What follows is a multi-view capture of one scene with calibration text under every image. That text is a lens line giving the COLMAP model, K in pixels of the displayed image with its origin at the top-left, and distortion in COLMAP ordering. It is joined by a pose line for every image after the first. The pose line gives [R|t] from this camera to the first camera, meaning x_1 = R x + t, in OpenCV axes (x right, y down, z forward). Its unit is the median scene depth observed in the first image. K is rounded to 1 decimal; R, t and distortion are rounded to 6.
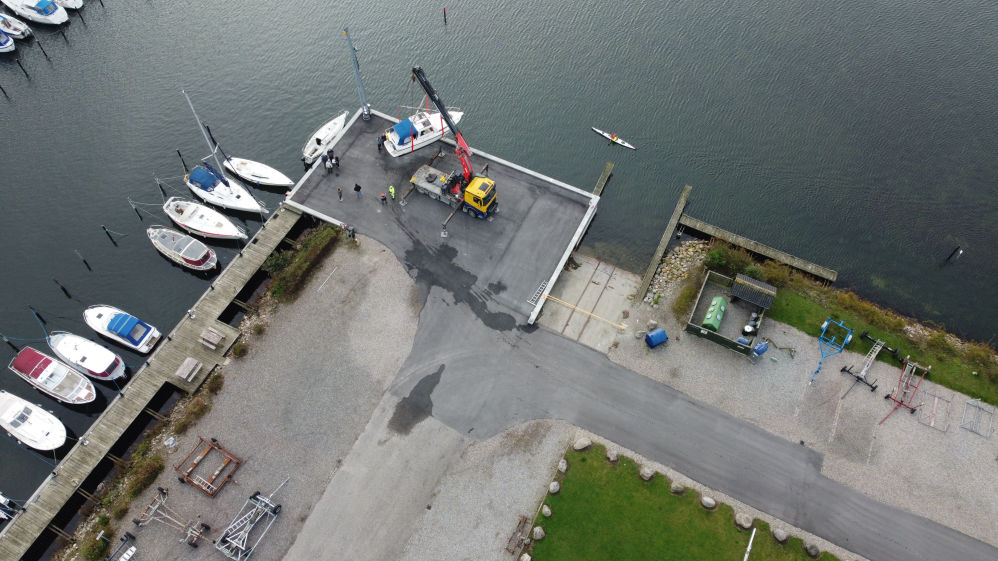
lens RADIAL K [[754.2, 0, 497.6], [0, 754.2, 274.7], [0, 0, 1]] dist [0.004664, -0.010636]
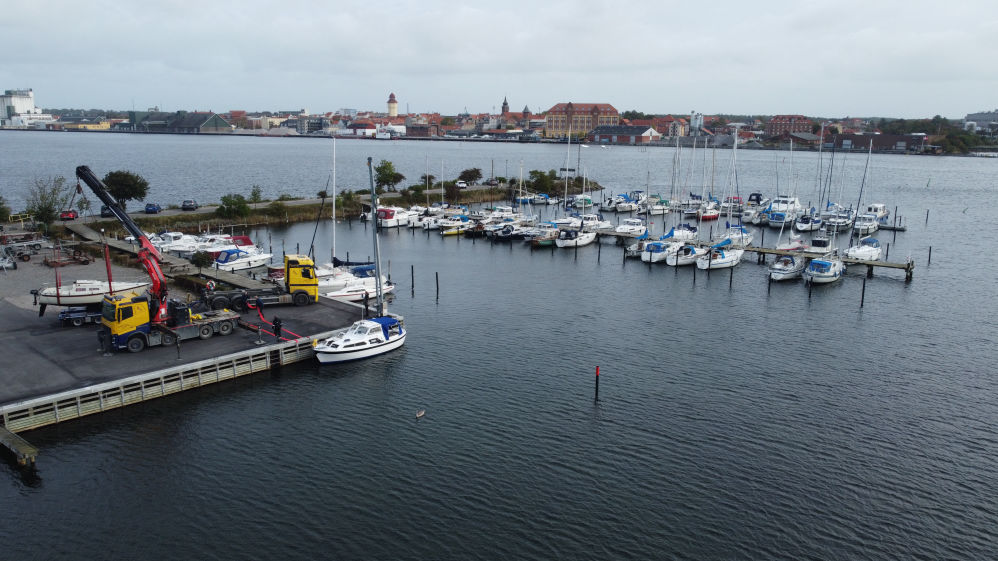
lens RADIAL K [[754.2, 0, 497.6], [0, 754.2, 274.7], [0, 0, 1]] dist [0.004664, -0.010636]
pose [[-0.284058, 0.170954, -0.943443, 0.532440], [-0.806587, 0.489392, 0.331532, -0.638474], [0.518390, 0.855144, -0.001126, 1.178341]]
